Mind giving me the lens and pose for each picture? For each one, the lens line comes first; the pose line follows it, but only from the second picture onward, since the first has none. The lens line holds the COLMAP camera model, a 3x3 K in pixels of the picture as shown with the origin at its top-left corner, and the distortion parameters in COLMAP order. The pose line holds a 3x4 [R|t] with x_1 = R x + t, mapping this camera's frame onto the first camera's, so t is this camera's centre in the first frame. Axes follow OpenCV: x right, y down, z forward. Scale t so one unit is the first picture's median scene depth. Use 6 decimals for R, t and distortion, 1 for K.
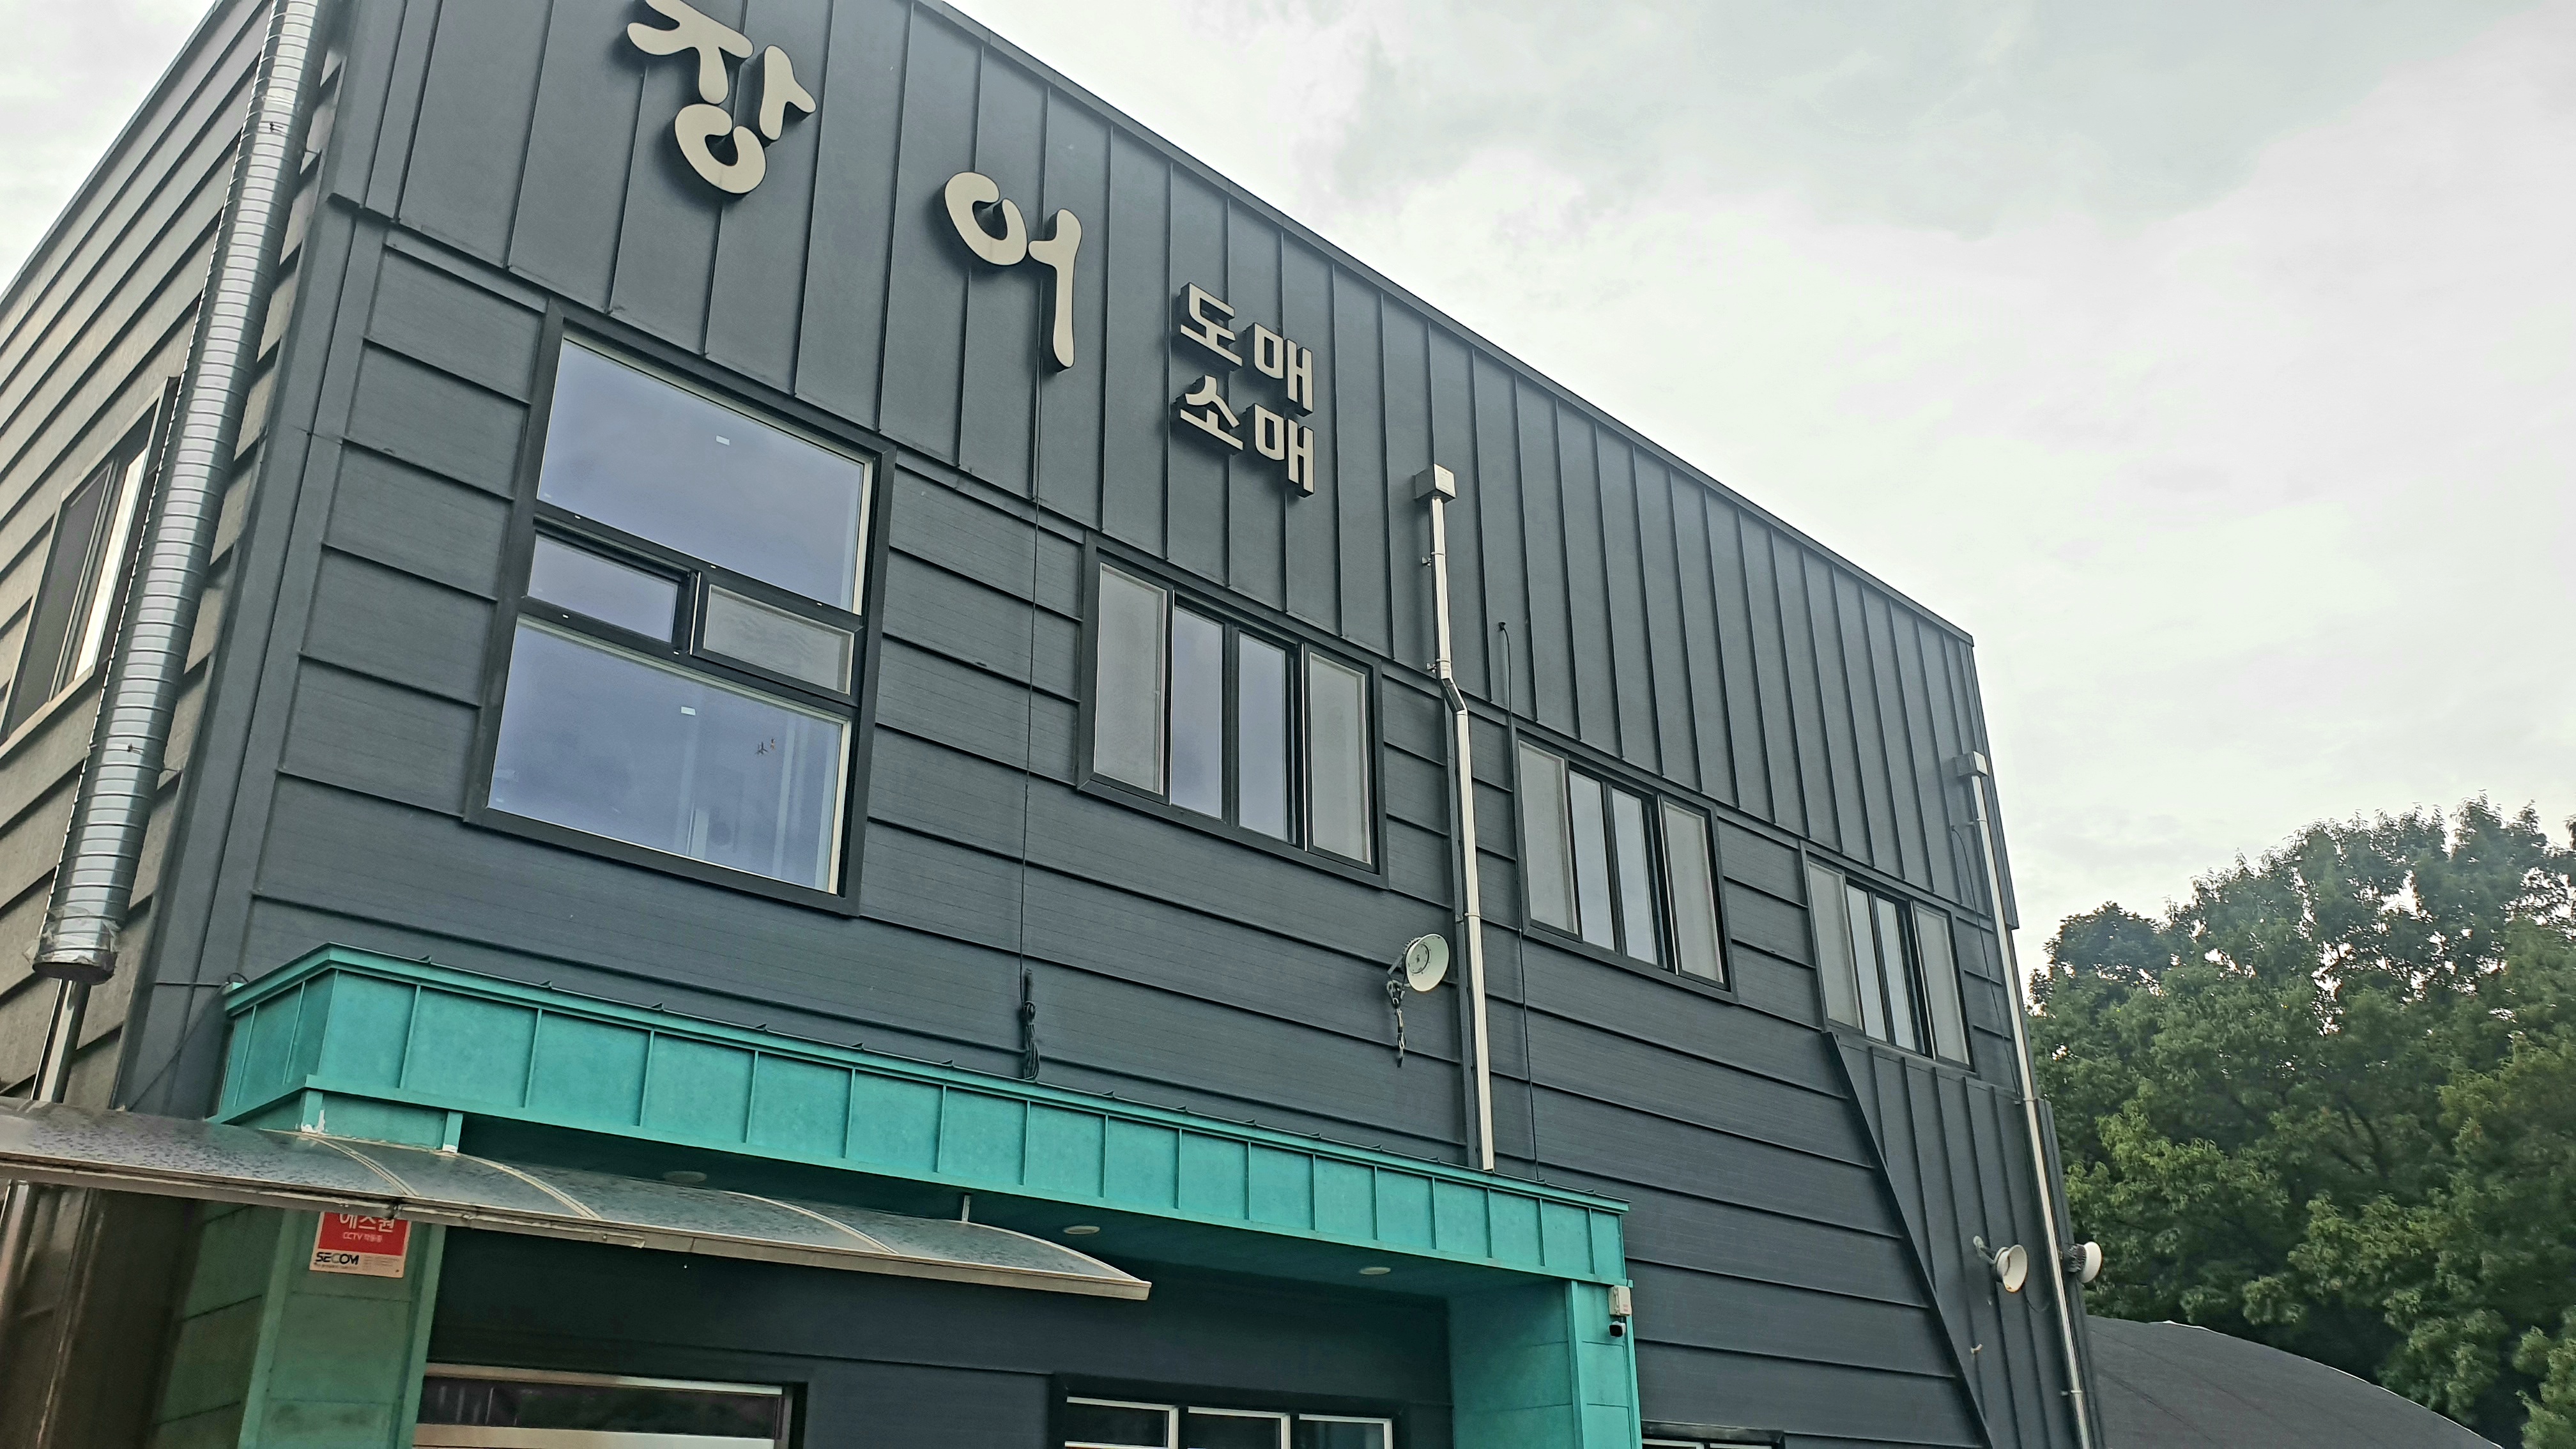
lens RADIAL K [[1994.3, 0, 1288.0], [0, 1994.3, 724.5], [0, 0, 1]] dist [-0.003706, -0.000921]
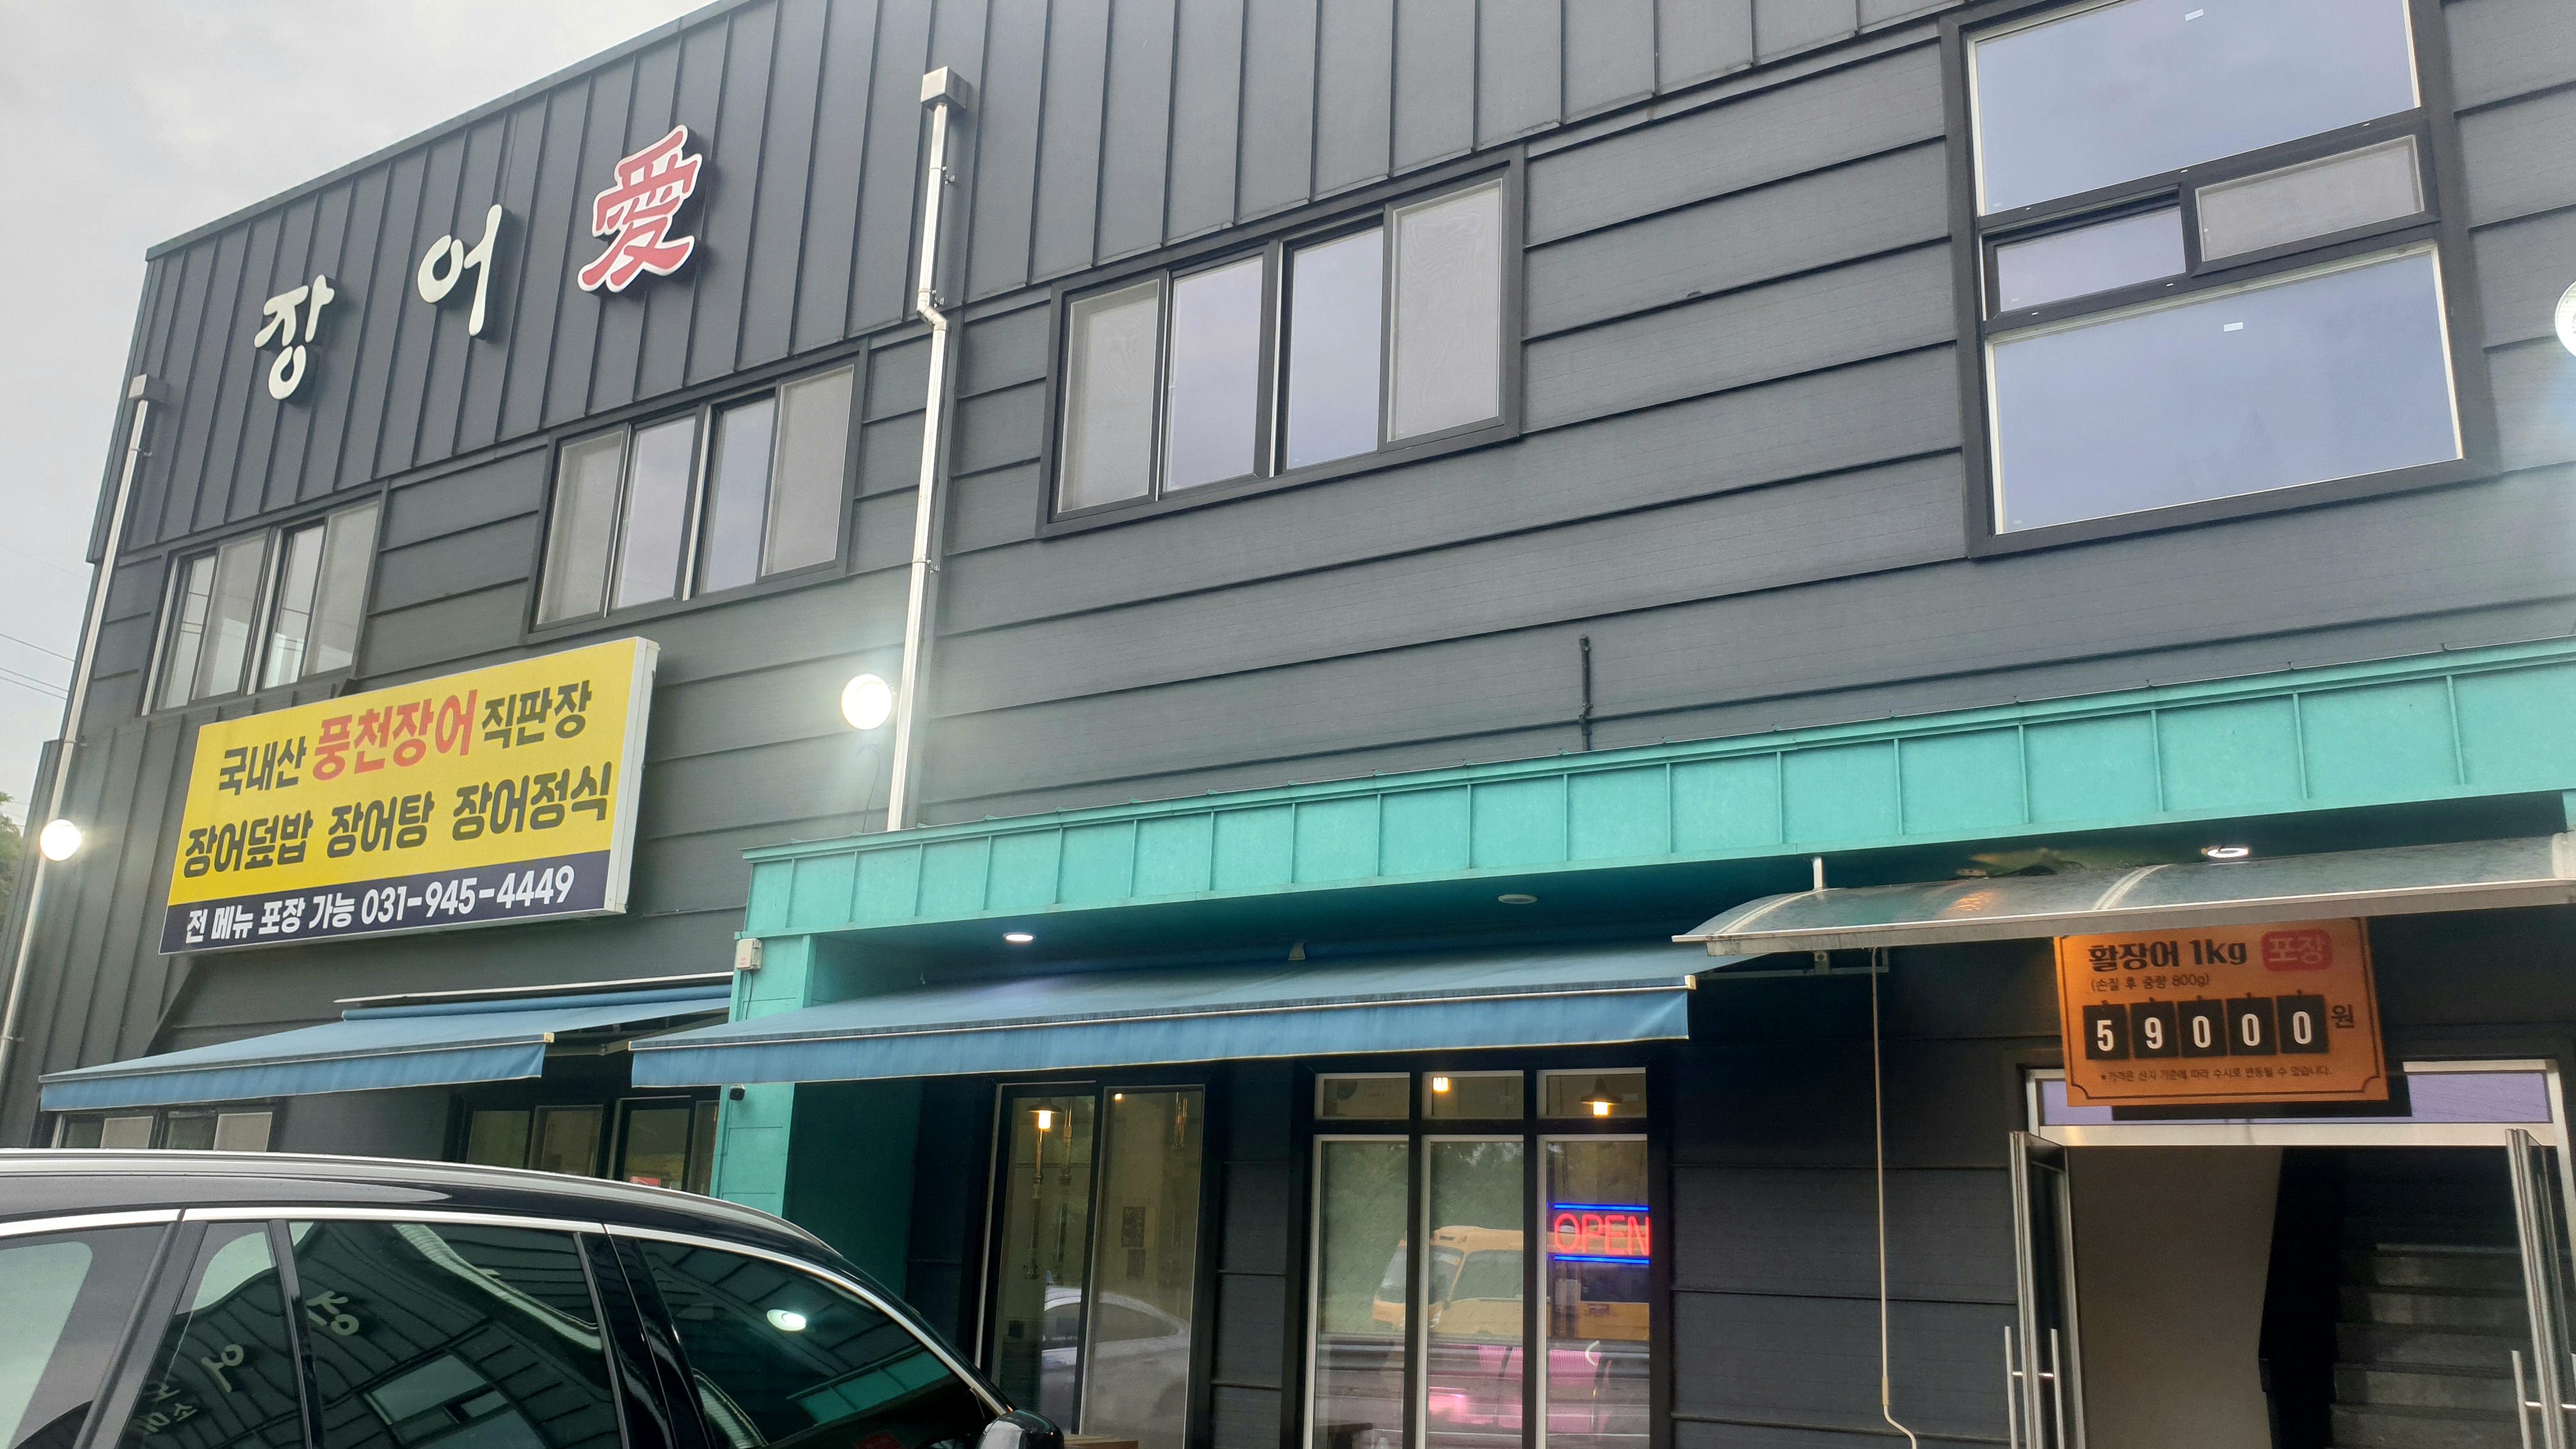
lens RADIAL K [[1940.3, 0, 1288.0], [0, 1940.3, 724.5], [0, 0, 1]] dist [0.007876, 0.001060]
pose [[0.216204, -0.245016, -0.945105, 0.452007], [0.349658, 0.923225, -0.159355, 0.174271], [0.911589, -0.296011, 0.285277, 0.418040]]
